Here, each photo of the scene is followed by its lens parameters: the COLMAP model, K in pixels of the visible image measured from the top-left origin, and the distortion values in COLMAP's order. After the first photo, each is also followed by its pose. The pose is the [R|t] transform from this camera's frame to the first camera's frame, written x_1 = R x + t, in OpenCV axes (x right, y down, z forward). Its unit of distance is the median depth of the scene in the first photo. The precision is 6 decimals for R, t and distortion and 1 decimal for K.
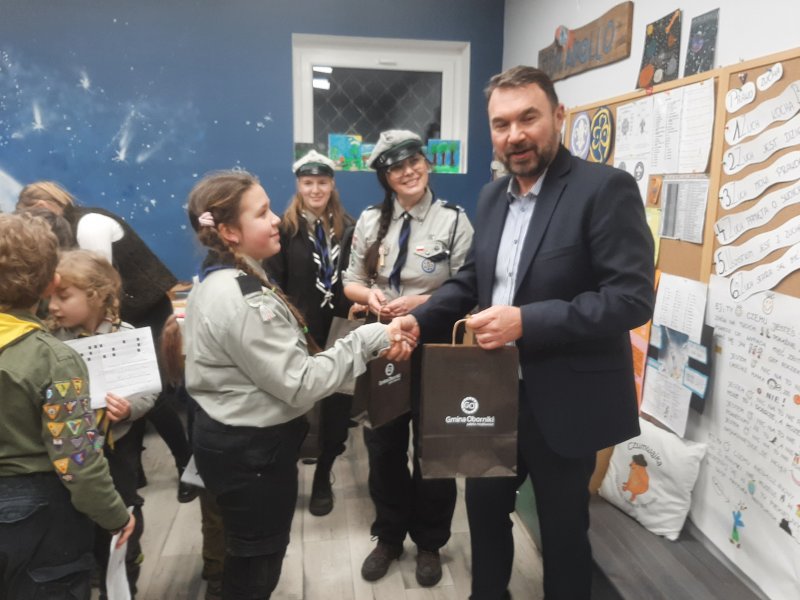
lens RADIAL K [[630.4, 0, 404.5], [0, 630.4, 296.1], [0, 0, 1]] dist [0.050227, -0.104965]
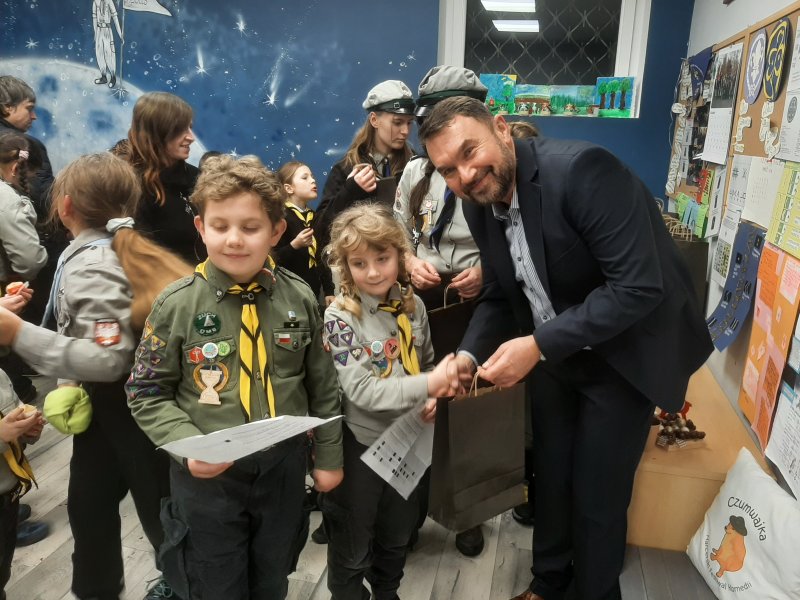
lens RADIAL K [[620.6, 0, 403.7], [0, 620.6, 295.1], [0, 0, 1]] dist [0.067171, -0.111409]
pose [[0.927590, 0.105705, -0.358334, 0.144563], [-0.078798, 0.992917, 0.088924, -0.016395], [0.365196, -0.054249, 0.929349, 0.133518]]
